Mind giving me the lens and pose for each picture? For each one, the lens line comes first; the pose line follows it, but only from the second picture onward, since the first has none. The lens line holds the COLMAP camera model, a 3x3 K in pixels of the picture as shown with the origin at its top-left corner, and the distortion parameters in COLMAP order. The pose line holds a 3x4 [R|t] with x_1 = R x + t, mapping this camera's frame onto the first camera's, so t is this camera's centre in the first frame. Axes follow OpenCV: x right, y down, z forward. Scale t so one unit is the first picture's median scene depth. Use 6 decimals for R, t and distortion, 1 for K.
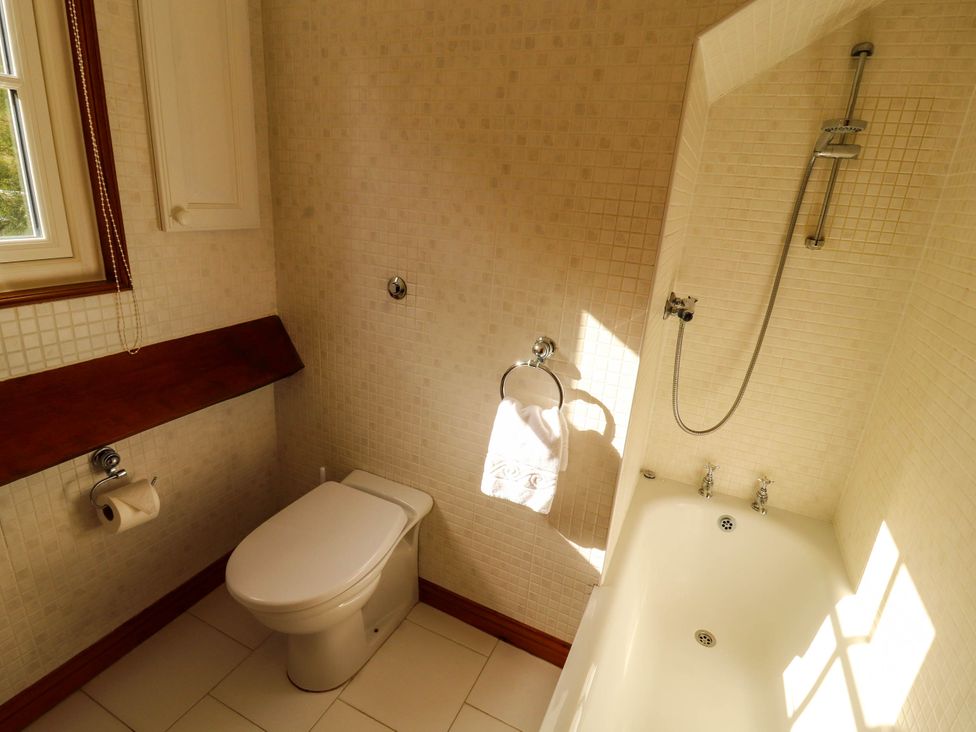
lens RADIAL K [[511.1, 0, 489.7], [0, 511.1, 357.0], [0, 0, 1]] dist [-0.003060, -0.010197]
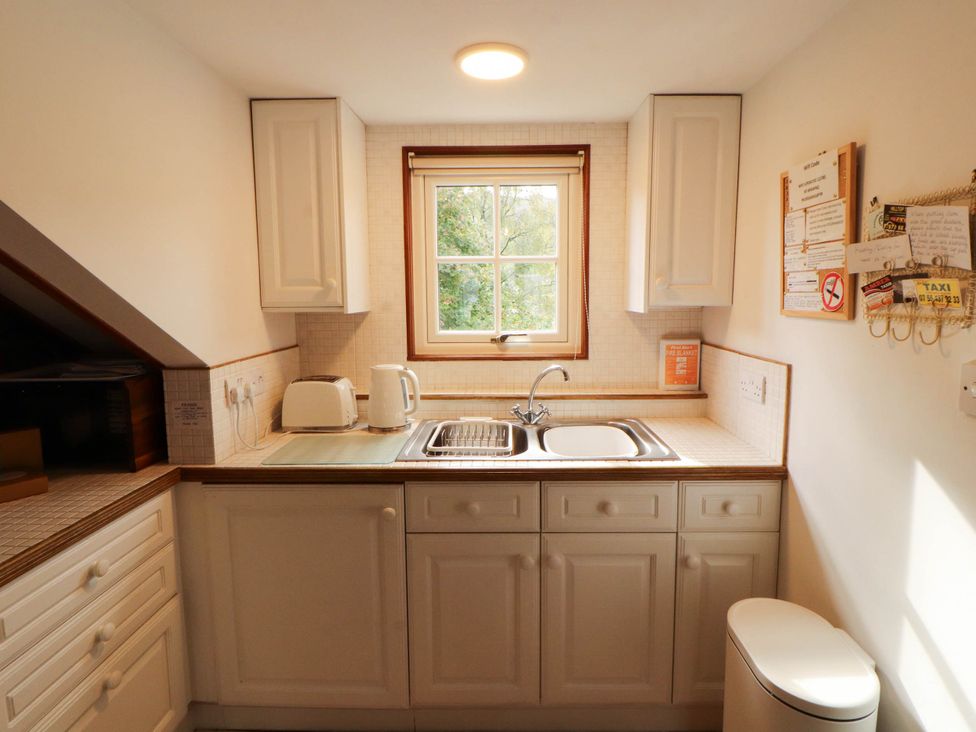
lens RADIAL K [[505.4, 0, 499.9], [0, 505.4, 342.6], [0, 0, 1]] dist [-0.002845, -0.012308]
pose [[0.401941, 0.004675, -0.915654, 0.703797], [-0.253690, 0.961410, -0.106452, 0.057056], [0.879821, 0.275080, 0.387616, 0.072259]]
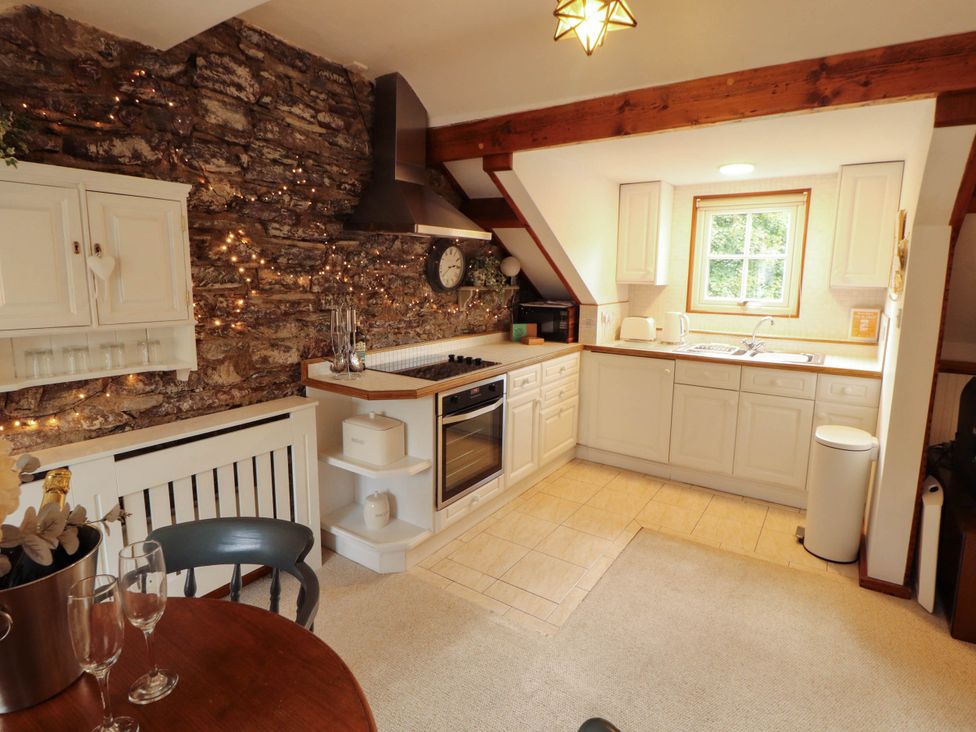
lens RADIAL K [[505.4, 0, 495.5], [0, 505.4, 351.1], [0, 0, 1]] dist [-0.002845, -0.012308]
pose [[-0.161546, 0.067232, -0.984572, 2.266503], [-0.337272, 0.933842, 0.119107, 0.255460], [0.927443, 0.351310, -0.128183, -0.127985]]
